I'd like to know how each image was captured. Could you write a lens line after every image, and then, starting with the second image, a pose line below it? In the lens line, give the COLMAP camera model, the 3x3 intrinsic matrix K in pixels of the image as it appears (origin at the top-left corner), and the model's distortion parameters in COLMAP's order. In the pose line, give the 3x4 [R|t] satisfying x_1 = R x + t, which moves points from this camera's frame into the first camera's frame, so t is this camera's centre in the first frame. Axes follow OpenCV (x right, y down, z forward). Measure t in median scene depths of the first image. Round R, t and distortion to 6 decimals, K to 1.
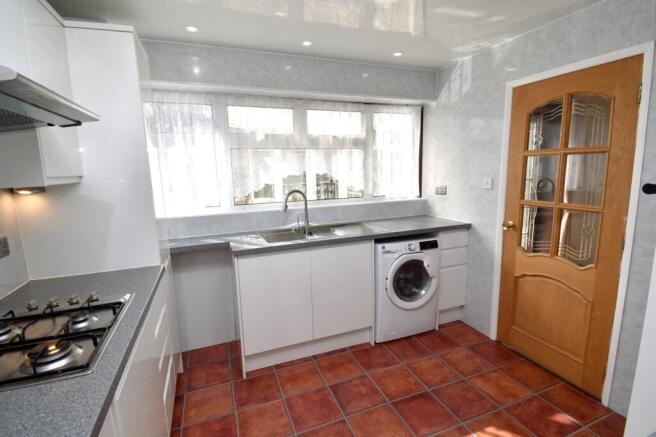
lens RADIAL K [[290.0, 0, 332.5], [0, 290.0, 219.7], [0, 0, 1]] dist [0.012494, -0.018797]
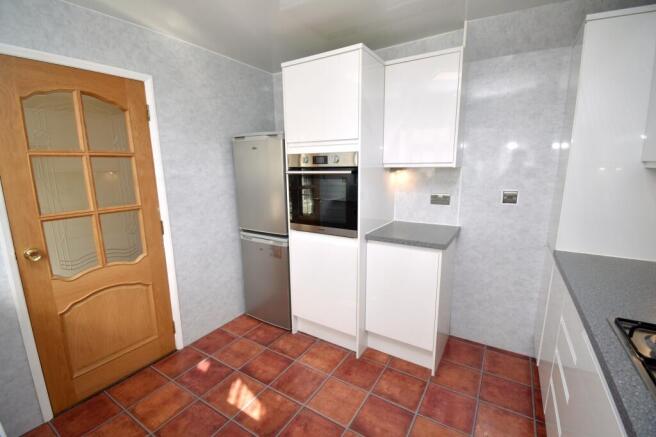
lens RADIAL K [[290.0, 0, 332.5], [0, 290.0, 219.7], [0, 0, 1]] dist [0.012494, -0.018797]
pose [[-0.574247, -0.130968, 0.808139, -0.429961], [0.153711, 0.952318, 0.263557, -0.157226], [-0.804123, 0.275567, -0.526735, 0.920291]]
